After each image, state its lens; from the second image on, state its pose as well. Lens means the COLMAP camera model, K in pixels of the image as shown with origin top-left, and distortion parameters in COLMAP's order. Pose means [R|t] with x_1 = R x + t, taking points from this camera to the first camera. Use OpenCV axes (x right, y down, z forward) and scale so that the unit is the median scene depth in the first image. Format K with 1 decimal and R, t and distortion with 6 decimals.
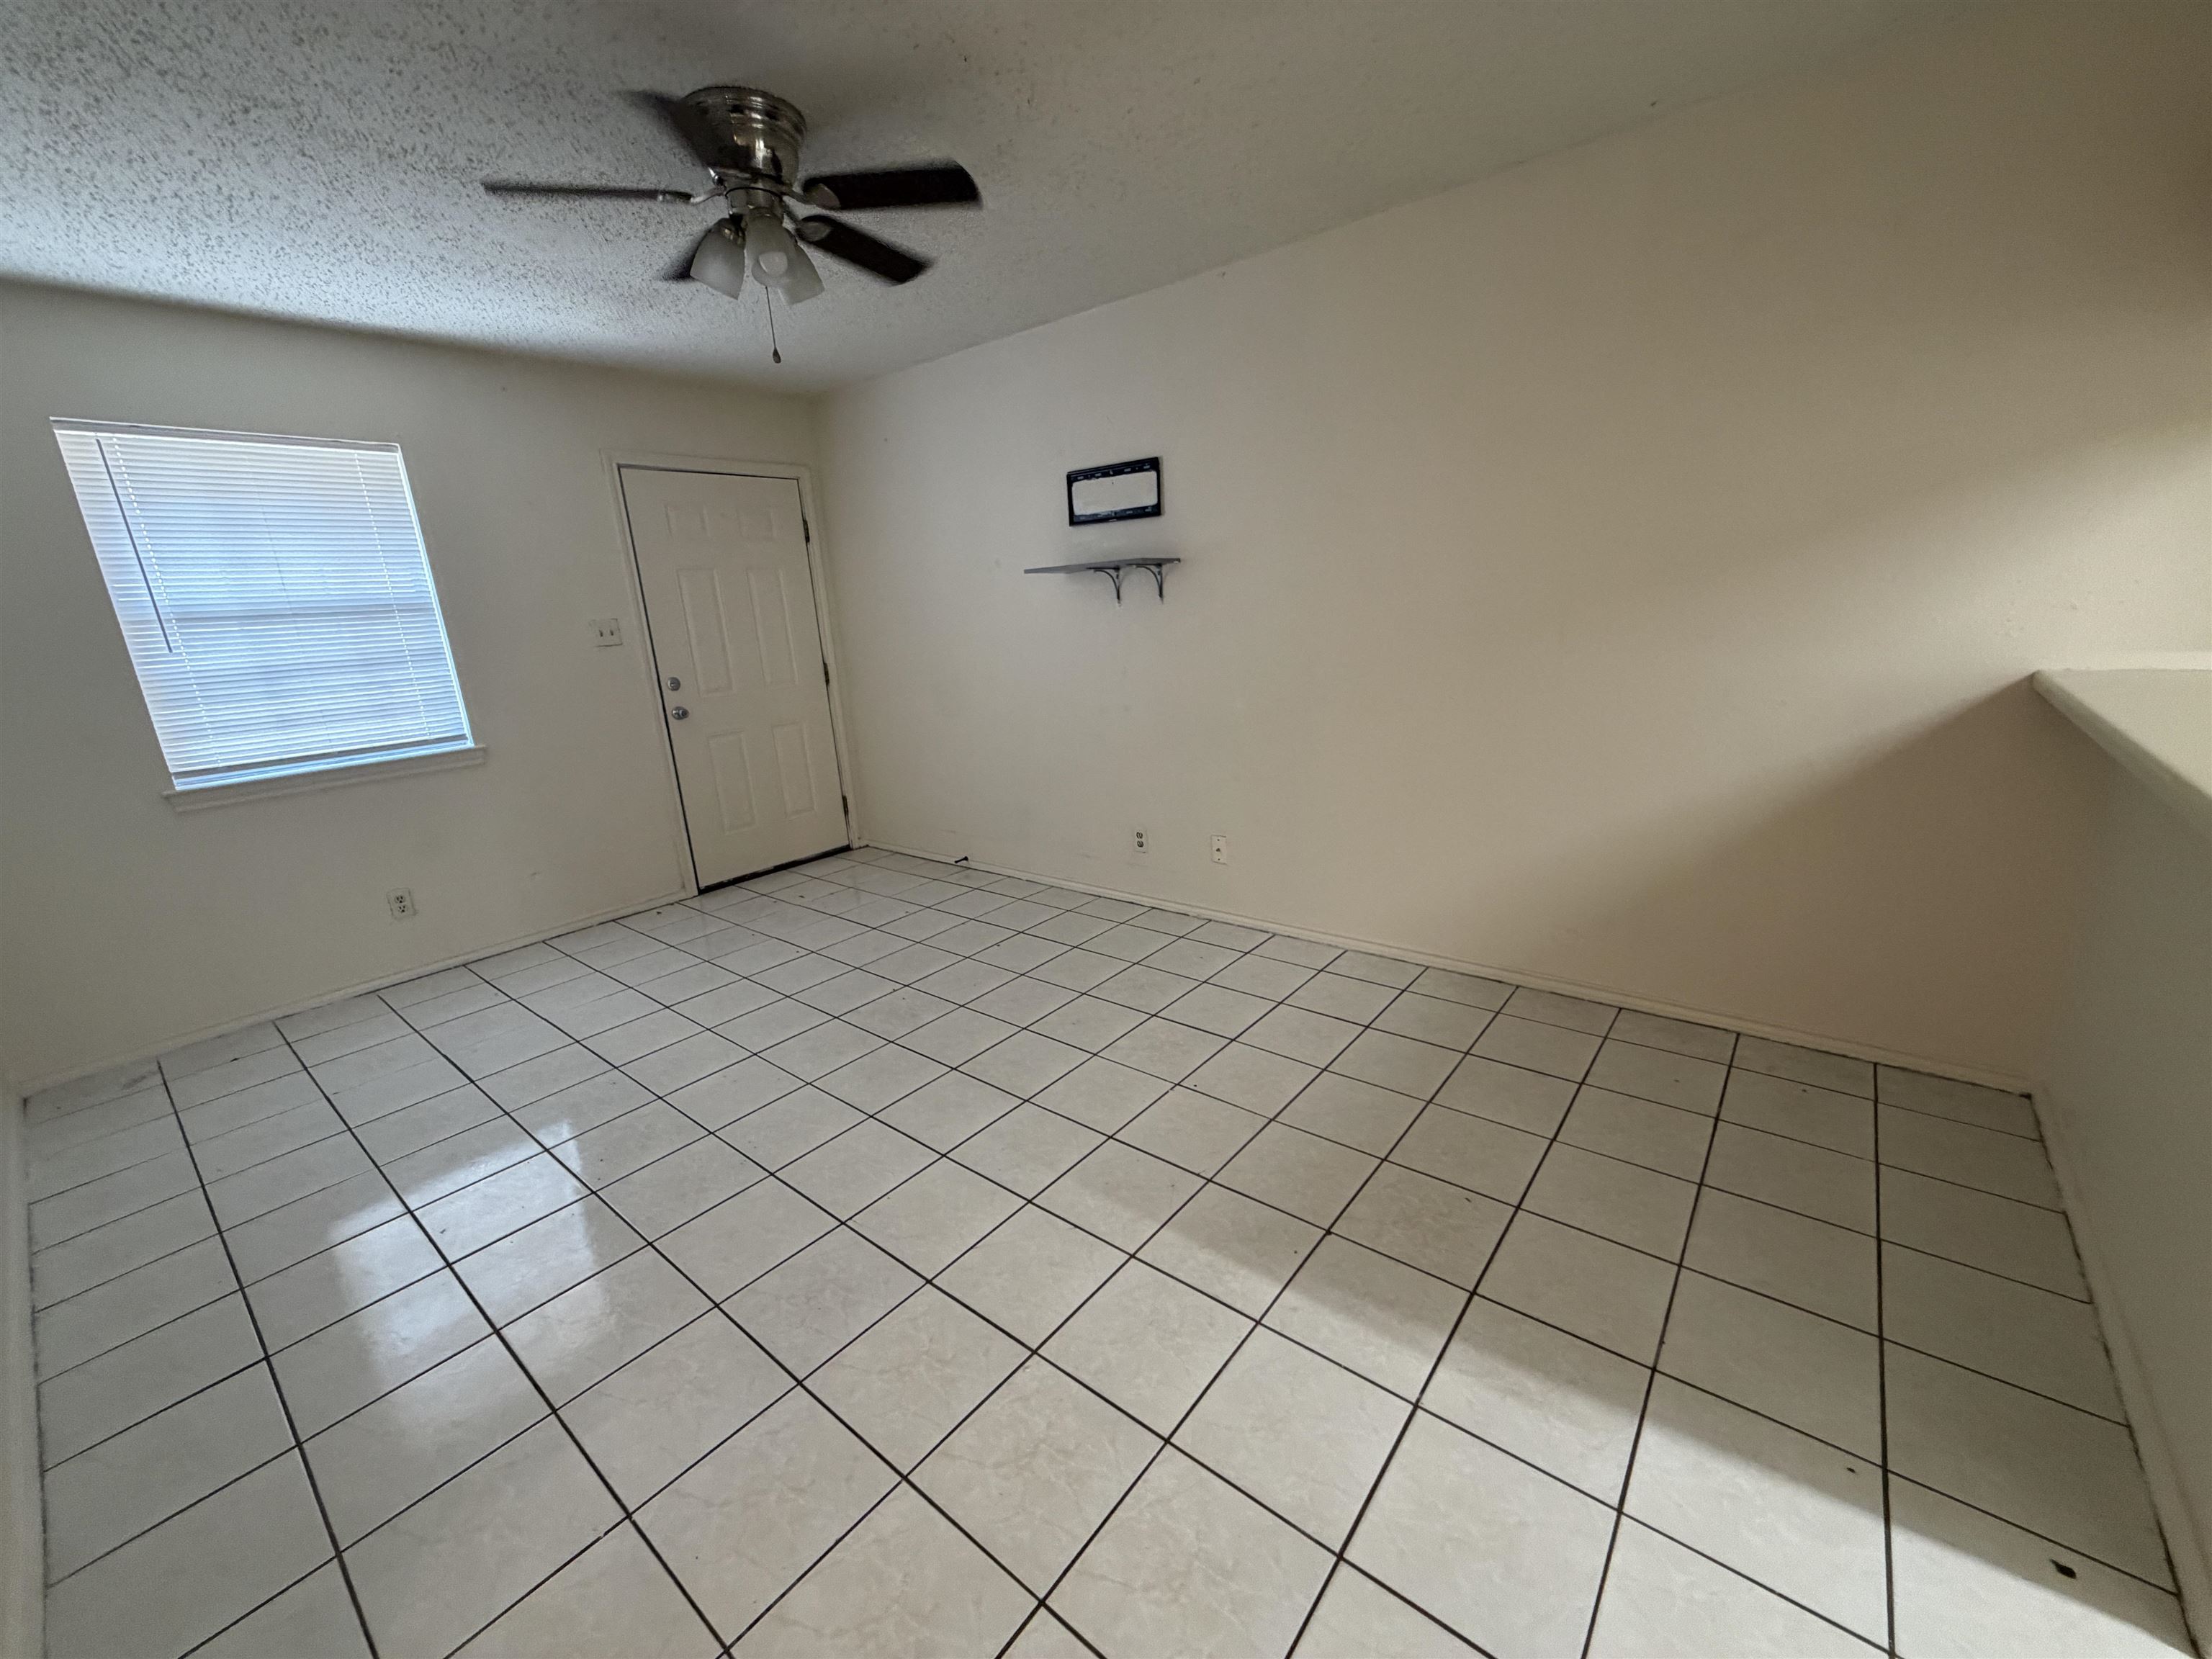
lens RADIAL K [[868.9, 0, 1114.9], [0, 868.9, 824.4], [0, 0, 1]] dist [0.002213, 0.000319]
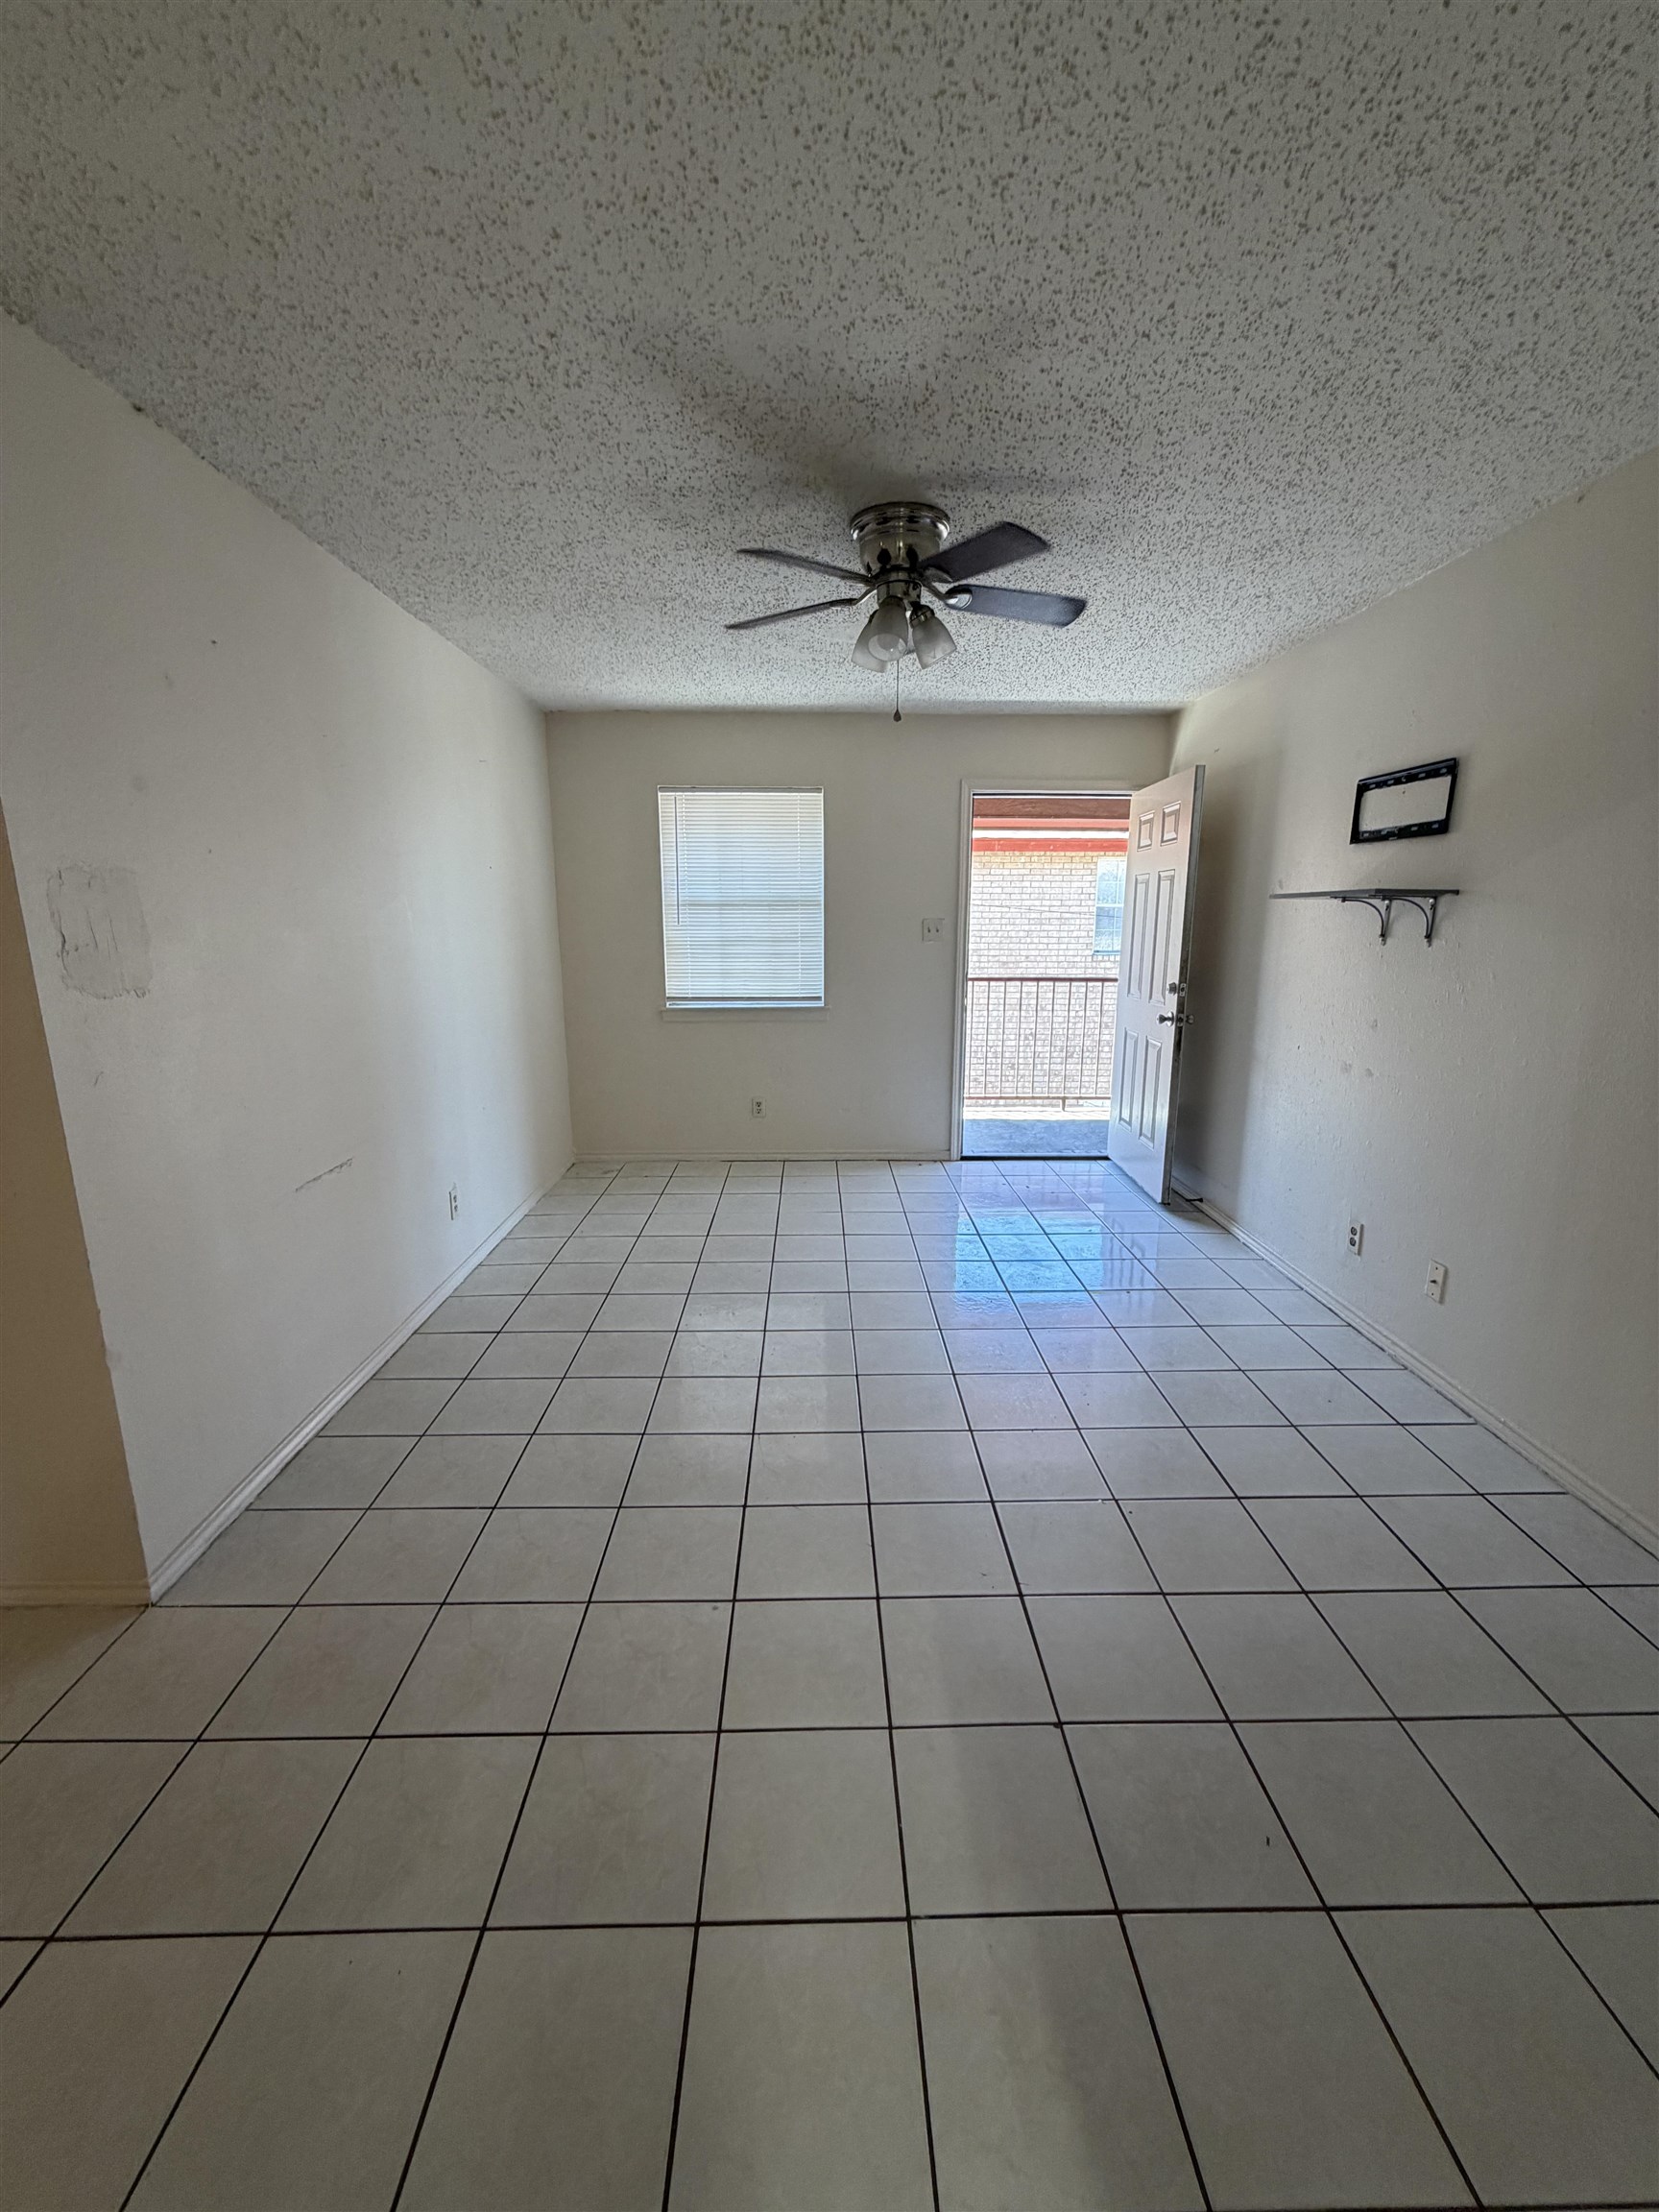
lens RADIAL K [[868.9, 0, 829.5], [0, 868.9, 1106.0], [0, 0, 1]] dist [0.002213, 0.000319]
pose [[0.652880, 0.220412, -0.724684, 0.295754], [-0.230368, 0.969186, 0.087235, -0.063209], [0.721581, 0.109990, 0.683538, 0.109794]]
